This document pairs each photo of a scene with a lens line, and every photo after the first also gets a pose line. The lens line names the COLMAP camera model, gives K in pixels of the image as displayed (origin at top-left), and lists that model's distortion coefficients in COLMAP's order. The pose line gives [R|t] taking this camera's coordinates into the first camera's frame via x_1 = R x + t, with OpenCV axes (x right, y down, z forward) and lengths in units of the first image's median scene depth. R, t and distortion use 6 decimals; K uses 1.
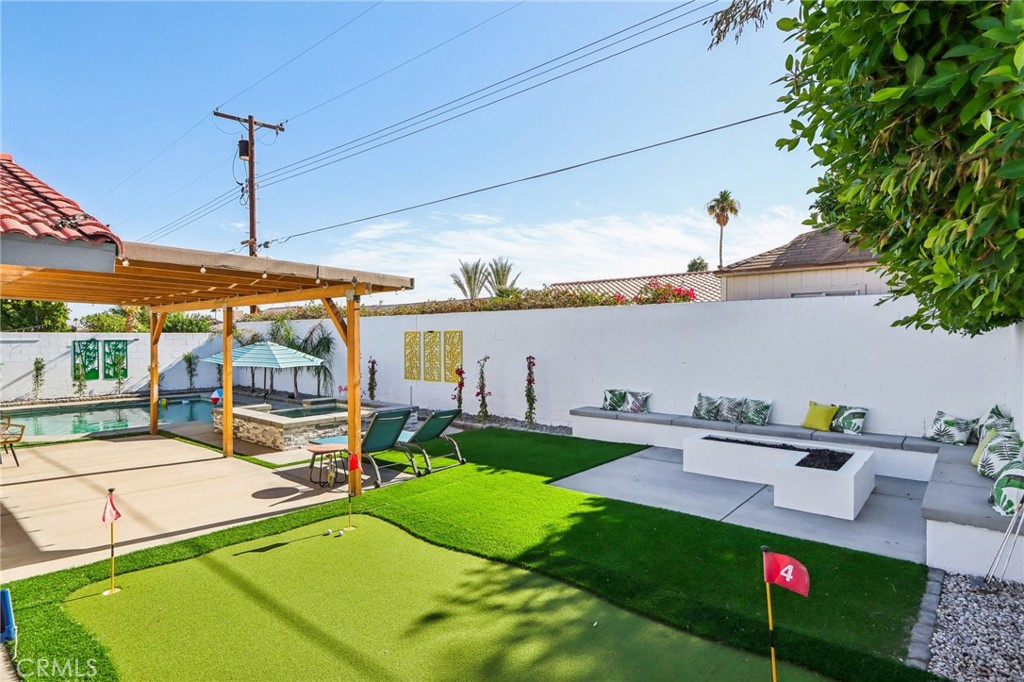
lens RADIAL K [[532.1, 0, 502.4], [0, 532.1, 342.1], [0, 0, 1]] dist [-0.002231, -0.000466]
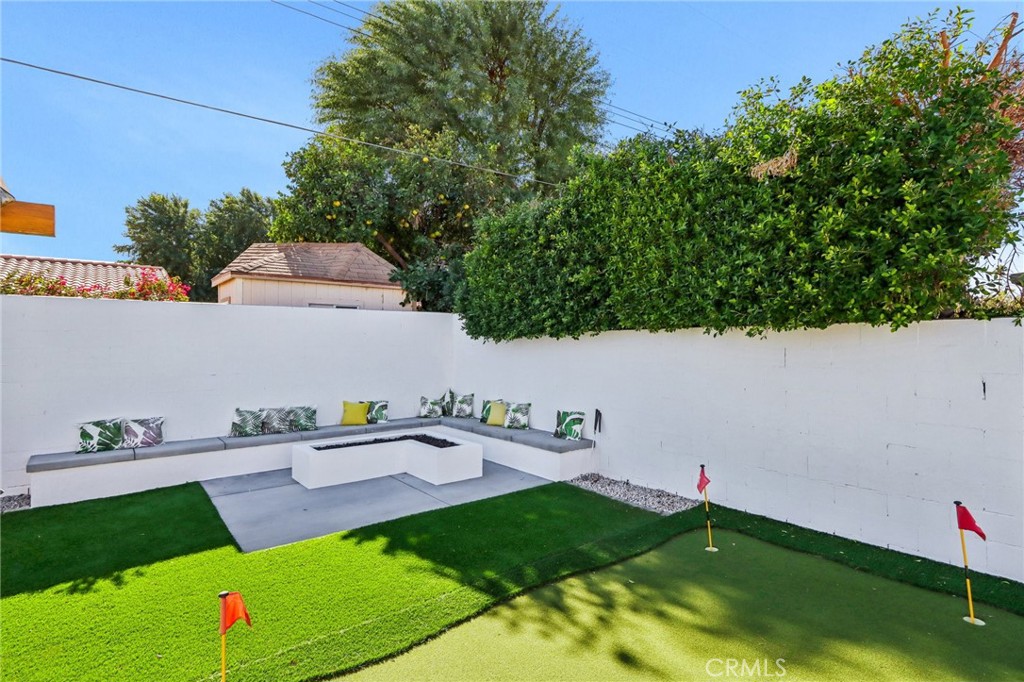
lens RADIAL K [[532.1, 0, 502.4], [0, 532.1, 342.1], [0, 0, 1]] dist [-0.002231, -0.000466]
pose [[0.199596, 0.004080, 0.979870, -0.617743], [0.011391, 0.999914, -0.006484, -0.003193], [-0.979812, 0.012456, 0.199532, 0.603031]]
